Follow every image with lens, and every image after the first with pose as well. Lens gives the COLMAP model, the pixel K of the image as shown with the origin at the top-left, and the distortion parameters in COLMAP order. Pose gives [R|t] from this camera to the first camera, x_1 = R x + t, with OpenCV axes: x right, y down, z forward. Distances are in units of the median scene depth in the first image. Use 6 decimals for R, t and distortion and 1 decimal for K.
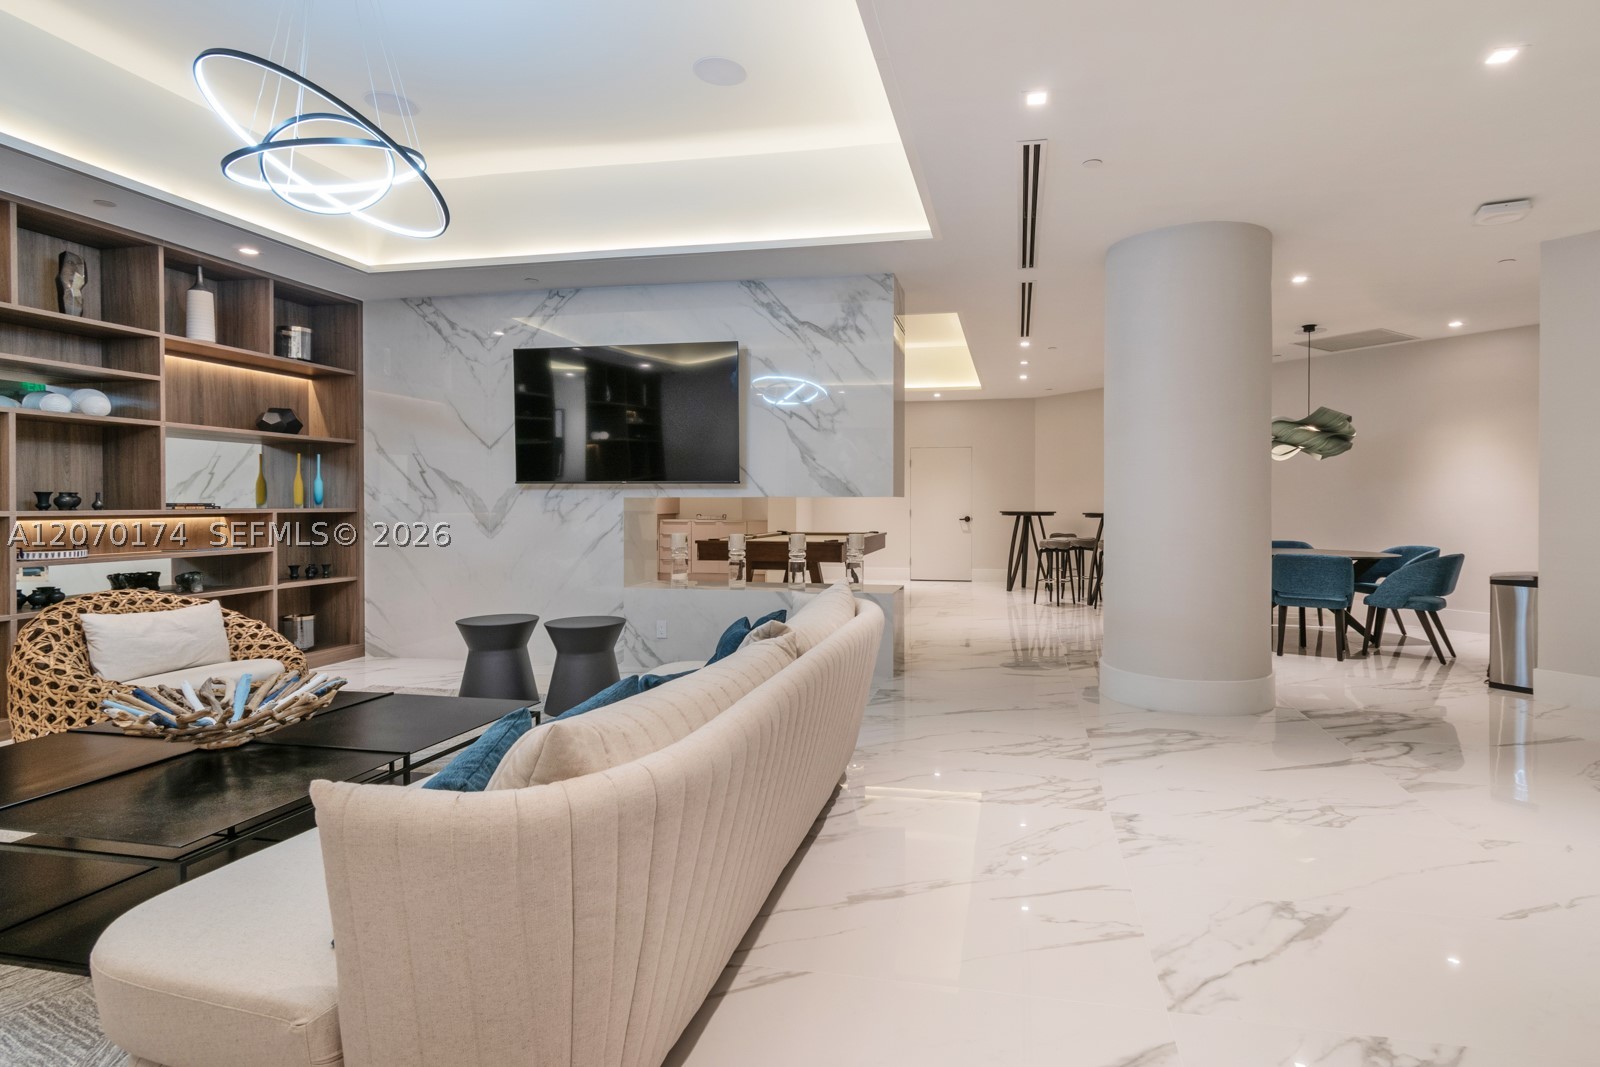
lens RADIAL K [[937.3, 0, 801.3], [0, 937.3, 506.2], [0, 0, 1]] dist [0.000001, -0.000143]
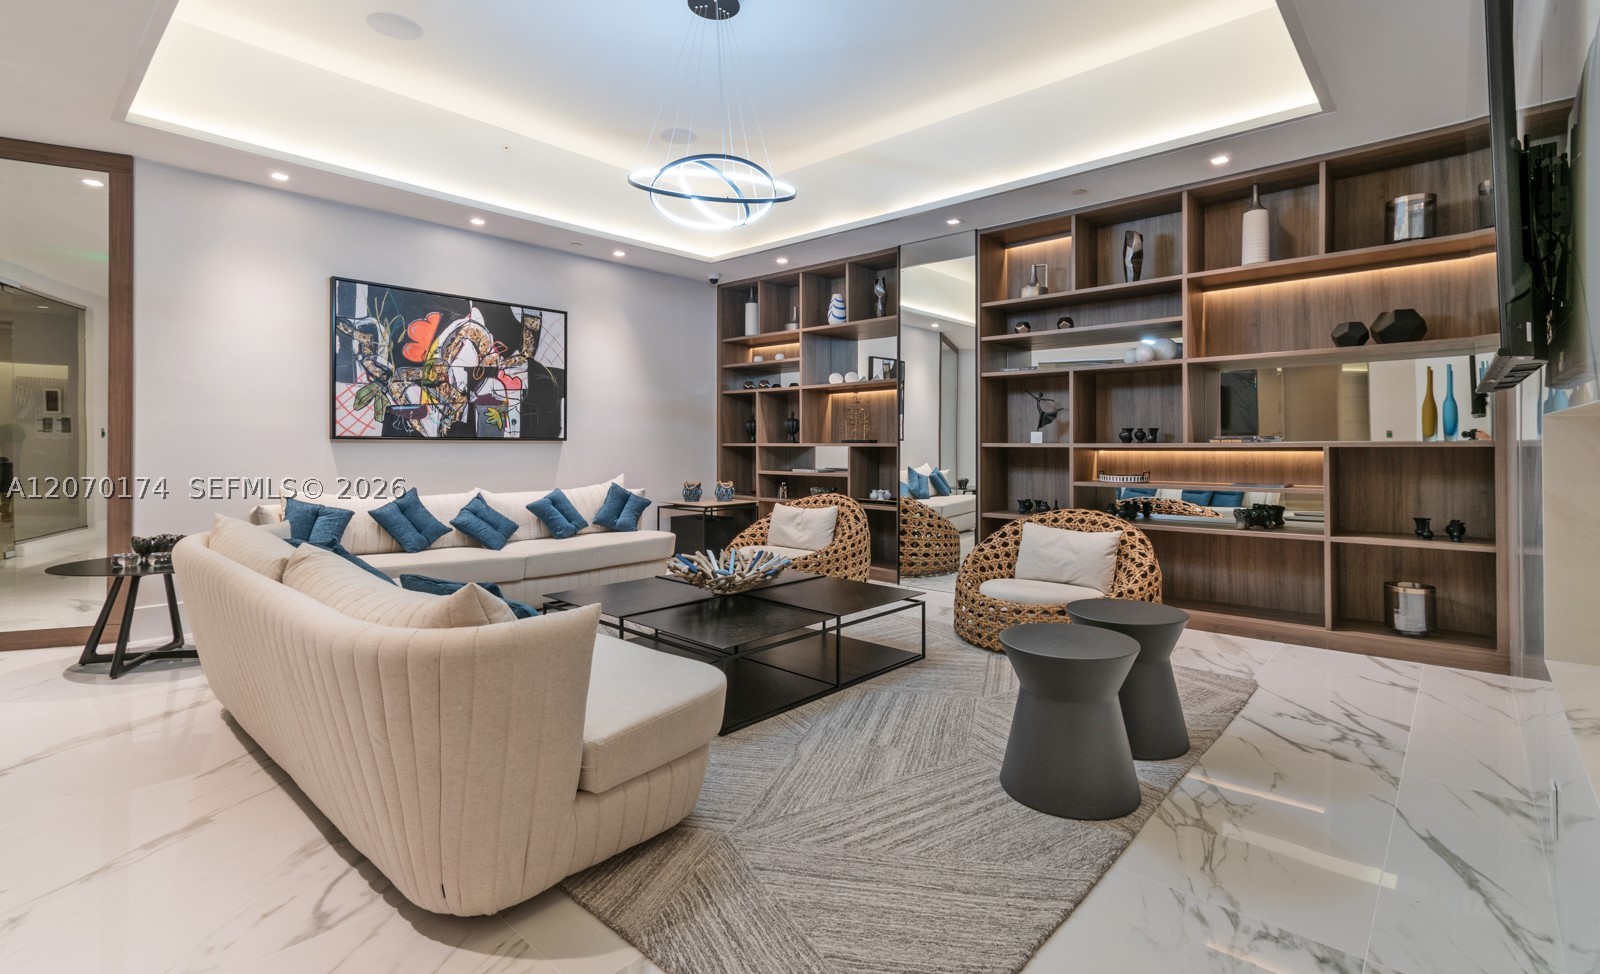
lens RADIAL K [[714.1, 0, 808.0], [0, 714.1, 446.0], [0, 0, 1]] dist [-0.000361, 0.001022]
pose [[-0.471636, 0.007462, -0.881762, 0.277276], [0.003035, 0.999972, 0.006840, 0.000959], [0.881788, 0.000550, -0.471646, 1.253331]]
